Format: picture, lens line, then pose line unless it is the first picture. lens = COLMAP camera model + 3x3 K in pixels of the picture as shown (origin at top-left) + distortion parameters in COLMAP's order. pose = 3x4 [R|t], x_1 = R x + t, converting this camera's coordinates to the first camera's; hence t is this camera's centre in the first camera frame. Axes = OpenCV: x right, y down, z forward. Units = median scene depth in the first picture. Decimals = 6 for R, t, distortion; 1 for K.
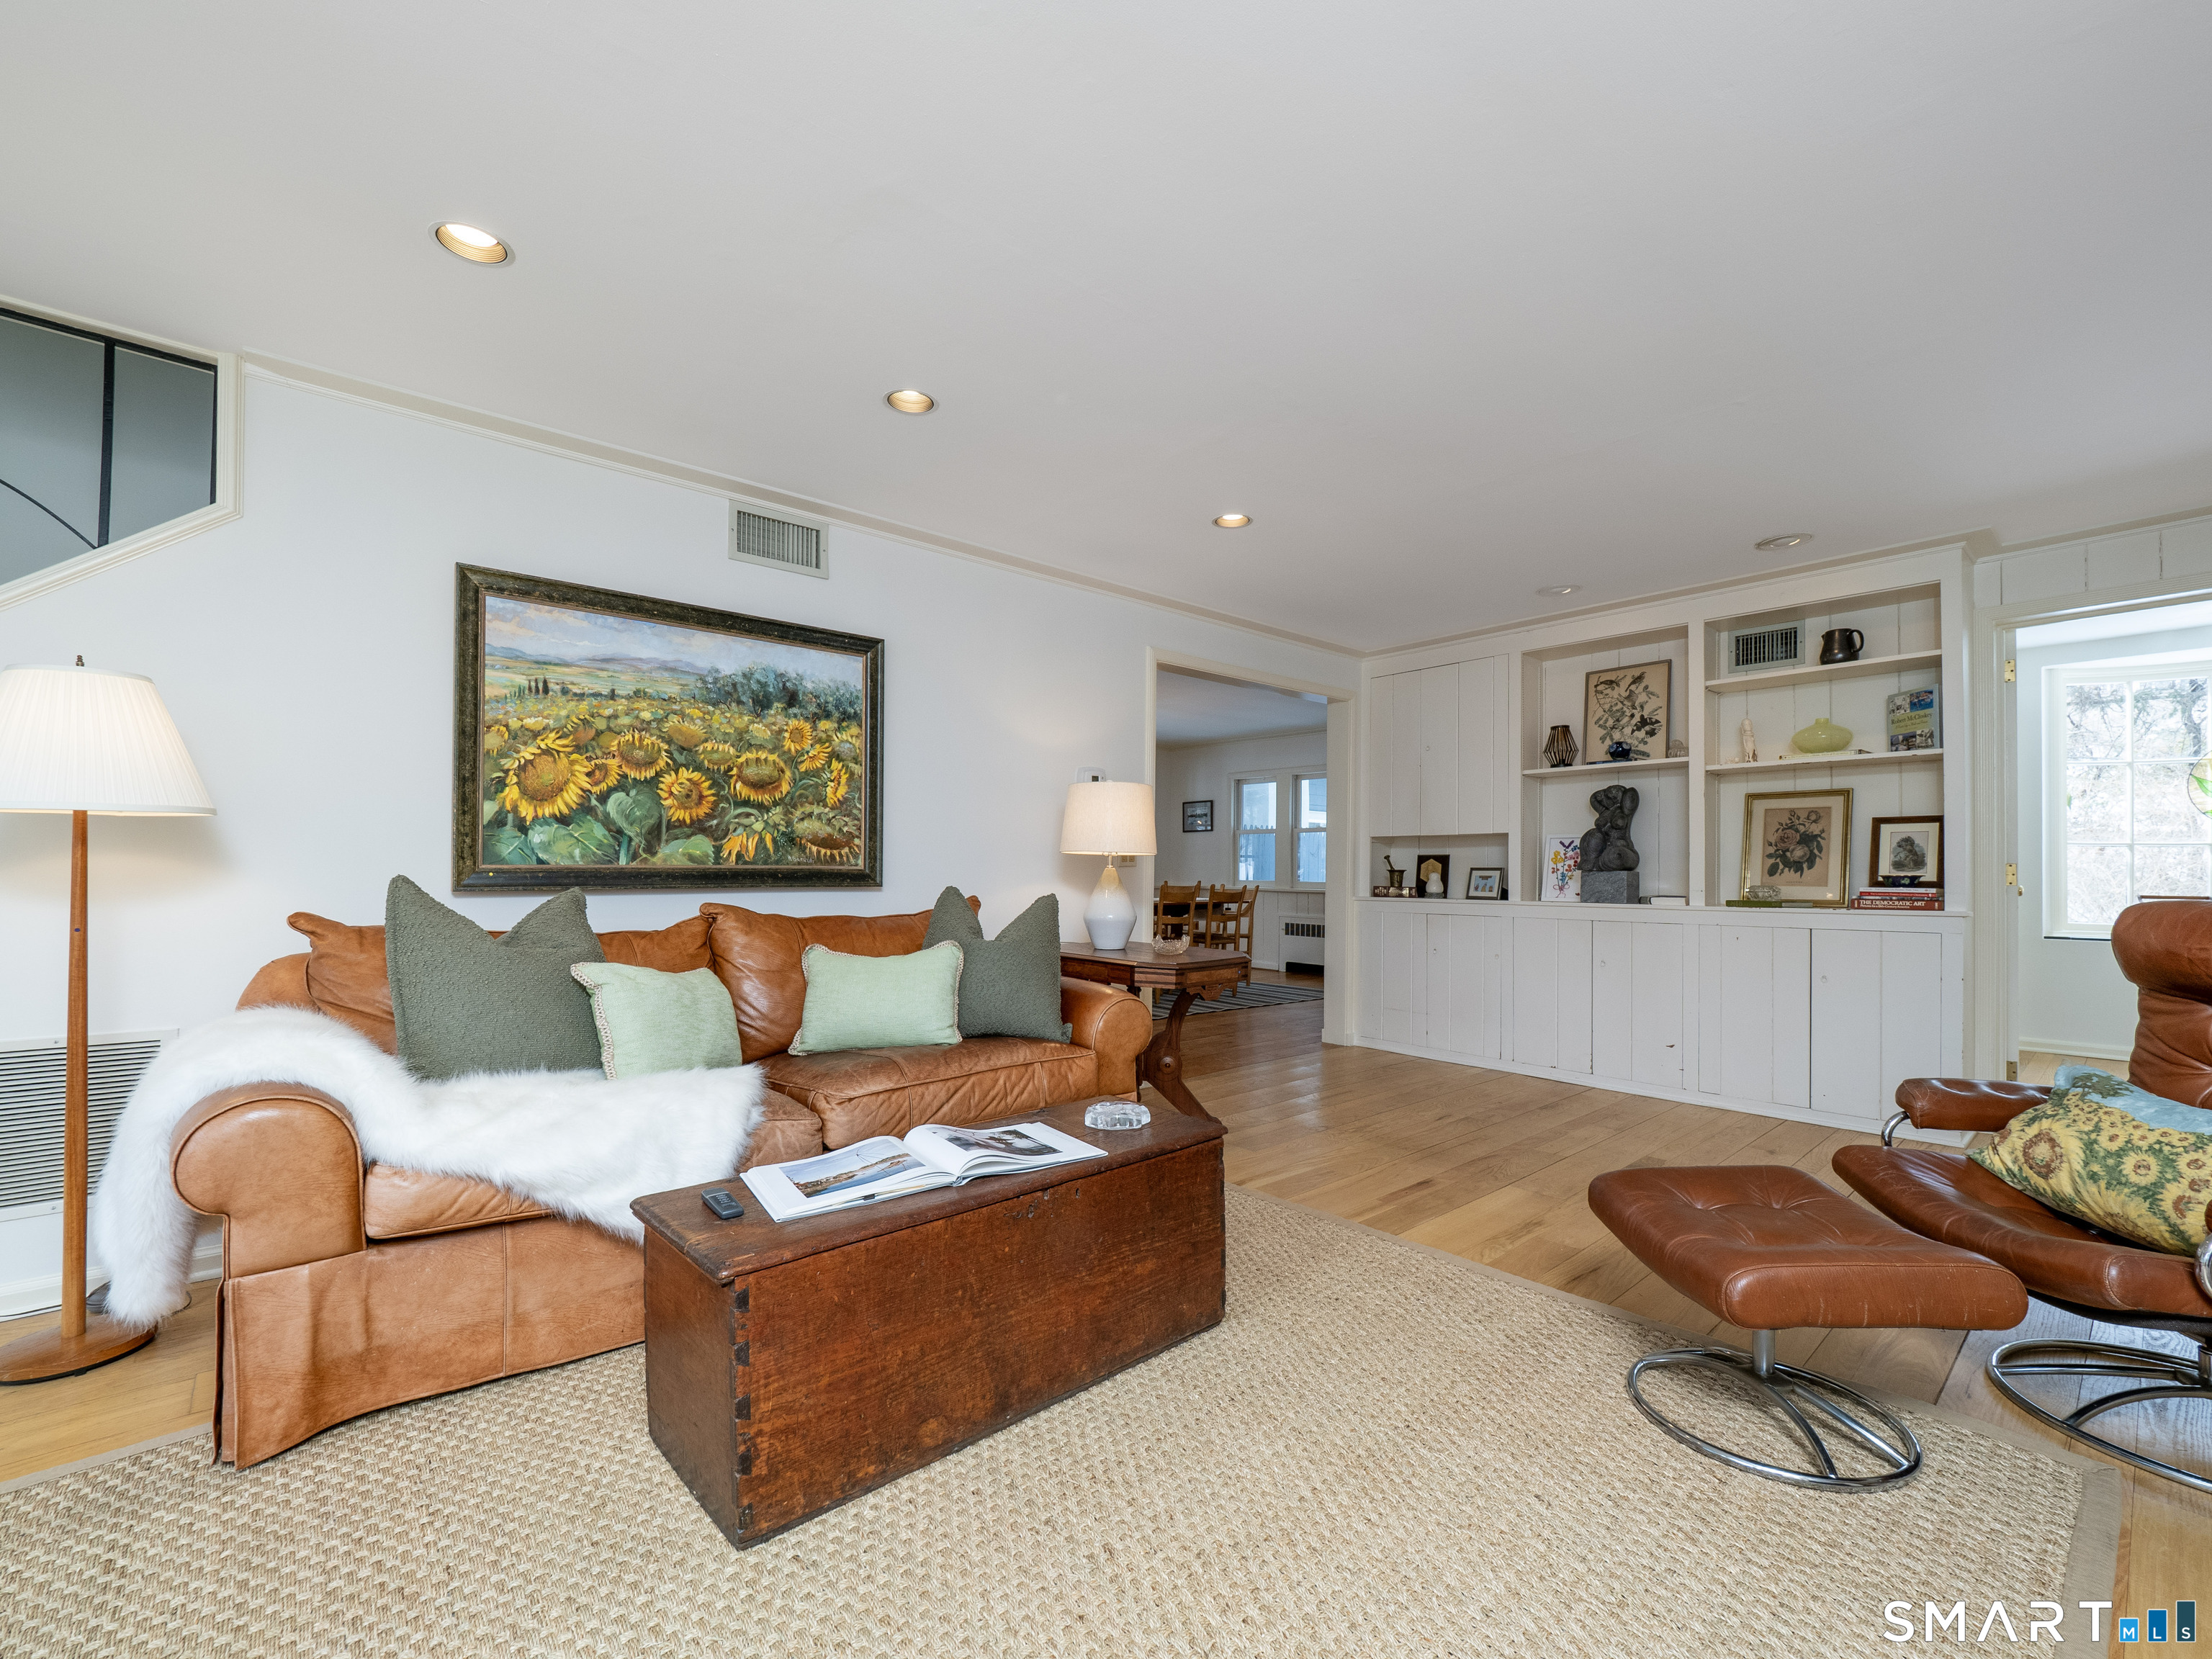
lens RADIAL K [[958.9, 0, 1102.7], [0, 958.9, 866.6], [0, 0, 1]] dist [-0.001321, -0.000223]
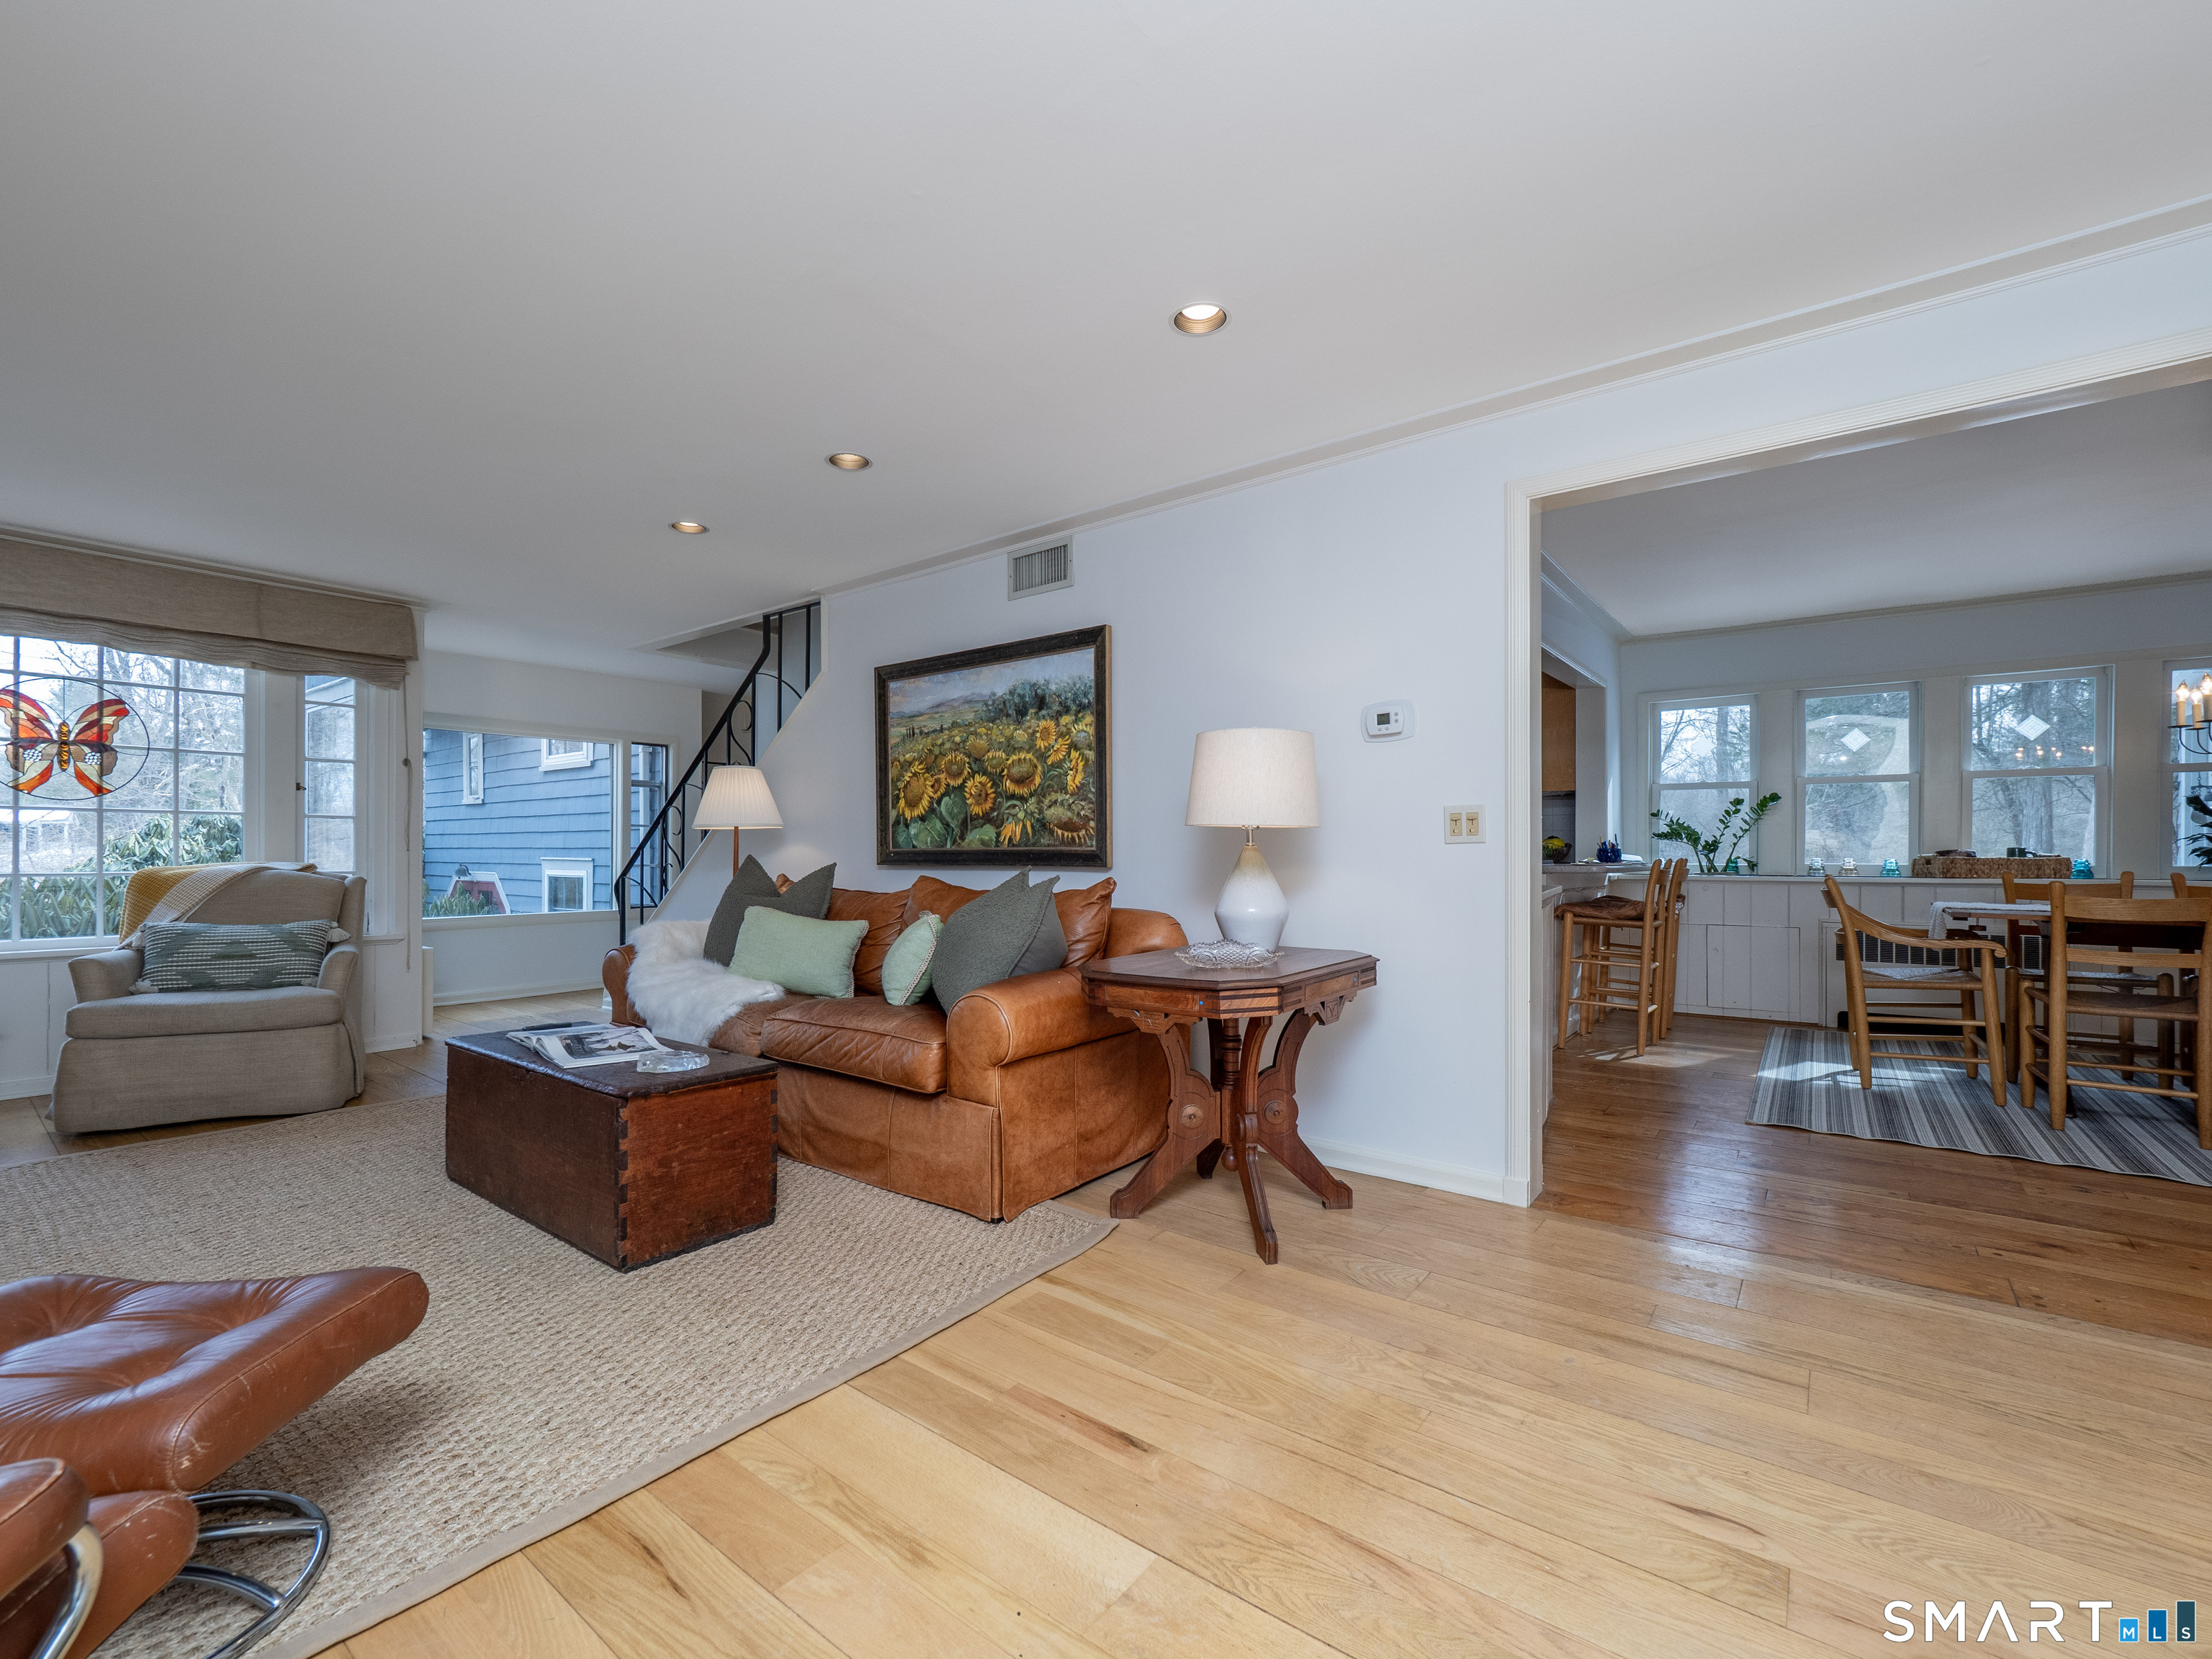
lens RADIAL K [[958.9, 0, 1103.0], [0, 958.9, 844.4], [0, 0, 1]] dist [-0.001321, -0.000223]
pose [[0.183932, -0.012157, -0.982864, 0.847694], [0.007459, 0.999912, -0.010972, 0.008870], [0.982911, -0.005313, 0.184007, 0.885689]]
